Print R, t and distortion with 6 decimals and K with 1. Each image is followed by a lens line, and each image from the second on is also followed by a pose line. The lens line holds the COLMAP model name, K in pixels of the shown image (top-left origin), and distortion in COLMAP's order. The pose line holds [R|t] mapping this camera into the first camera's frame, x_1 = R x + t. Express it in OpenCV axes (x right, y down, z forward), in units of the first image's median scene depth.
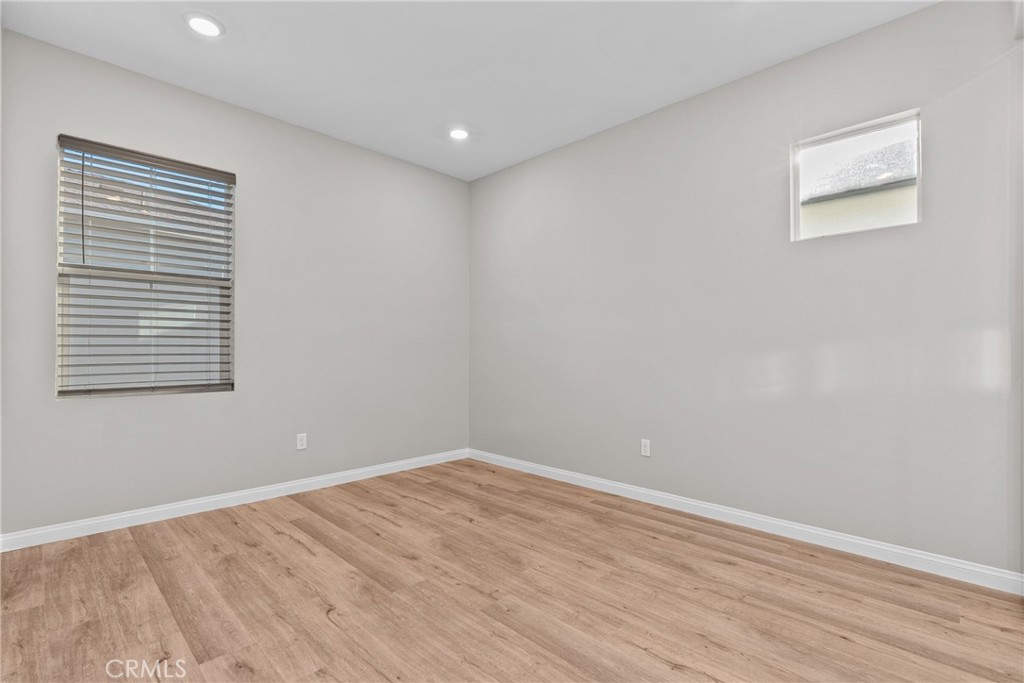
lens RADIAL K [[470.2, 0, 509.3], [0, 470.2, 344.9], [0, 0, 1]] dist [-0.000062, -0.000143]
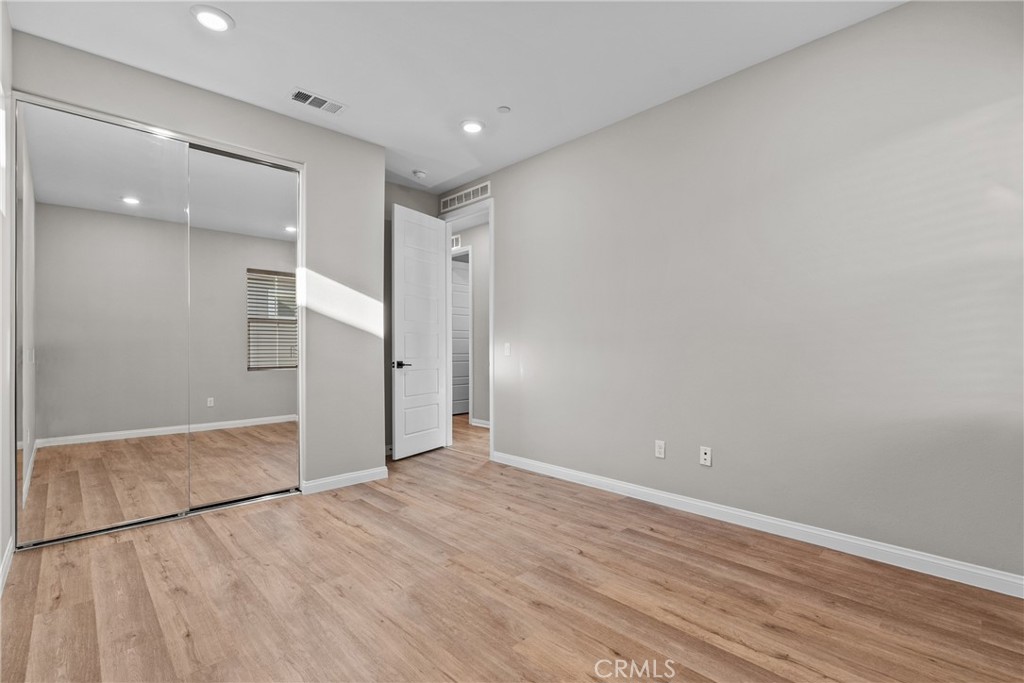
lens RADIAL K [[470.2, 0, 509.3], [0, 470.2, 344.9], [0, 0, 1]] dist [-0.000062, -0.000143]
pose [[-0.999525, -0.000179, 0.030822, -0.204172], [-0.000523, 0.999938, -0.011135, 0.011660], [-0.030818, -0.011146, -0.999463, 2.074733]]
